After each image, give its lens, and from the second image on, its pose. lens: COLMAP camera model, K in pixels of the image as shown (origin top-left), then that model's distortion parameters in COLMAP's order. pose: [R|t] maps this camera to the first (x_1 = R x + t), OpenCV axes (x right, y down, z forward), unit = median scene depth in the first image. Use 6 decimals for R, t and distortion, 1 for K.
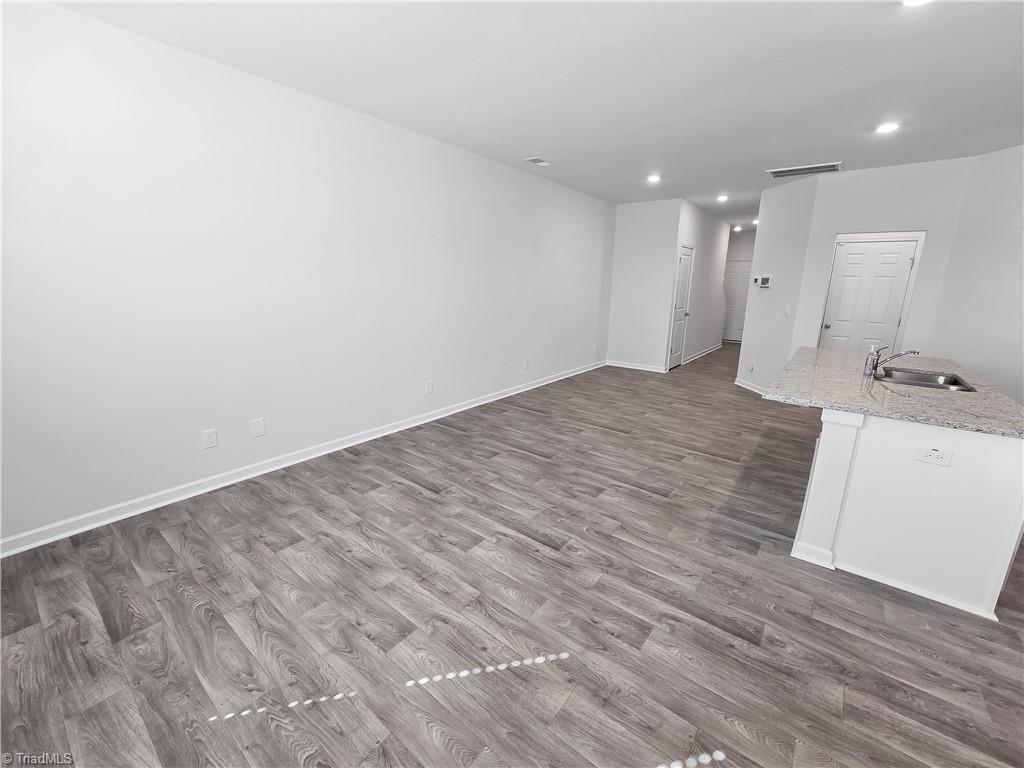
lens RADIAL K [[418.4, 0, 517.1], [0, 418.4, 381.3], [0, 0, 1]] dist [-0.009858, 0.001966]
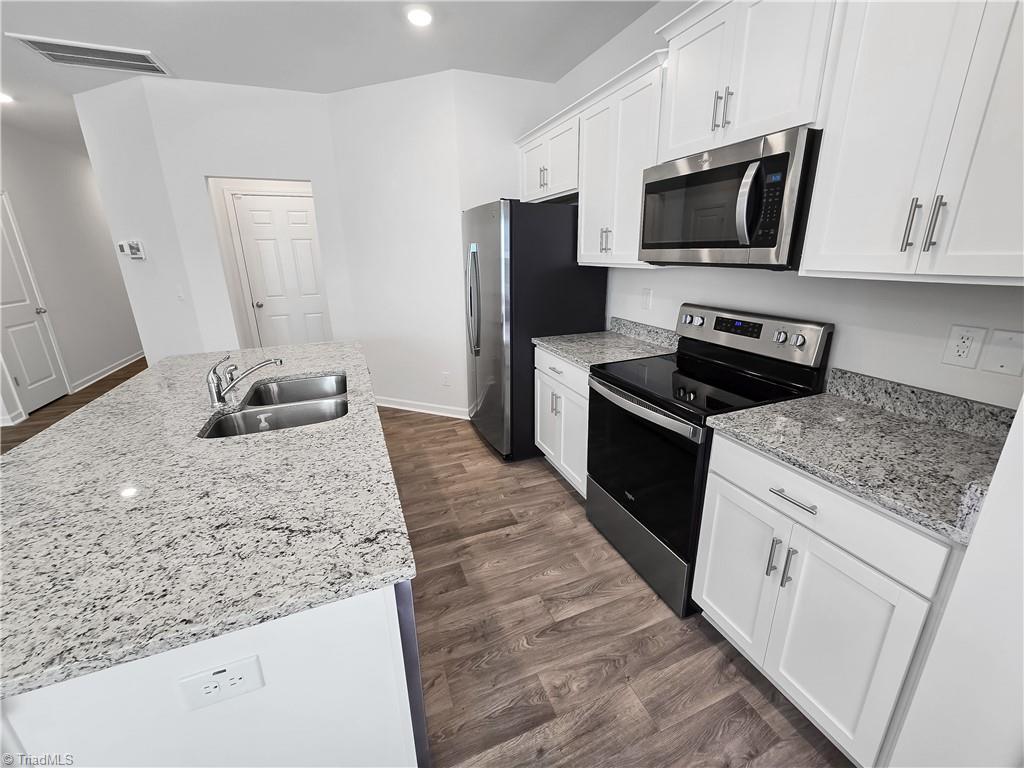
lens RADIAL K [[418.4, 0, 516.5], [0, 418.4, 391.6], [0, 0, 1]] dist [-0.009858, 0.001966]
pose [[0.499771, -0.301092, 0.812141, 0.485322], [0.223924, 0.950674, 0.214654, -0.059880], [-0.836712, 0.074580, 0.542541, 0.286661]]
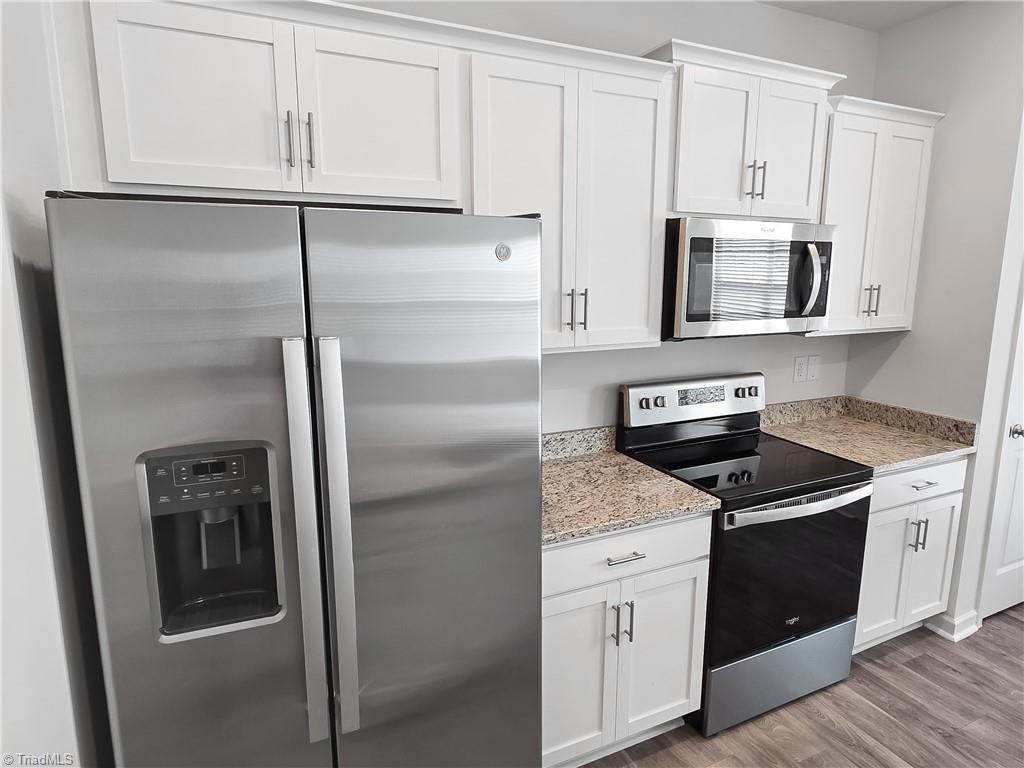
lens RADIAL K [[601.8, 0, 521.6], [0, 601.8, 381.8], [0, 0, 1]] dist [-0.012033, -0.002371]
pose [[-0.892644, -0.101828, 0.439110, 0.973519], [0.087470, 0.916503, 0.390347, -0.275802], [-0.442194, 0.386850, -0.809204, 1.011099]]
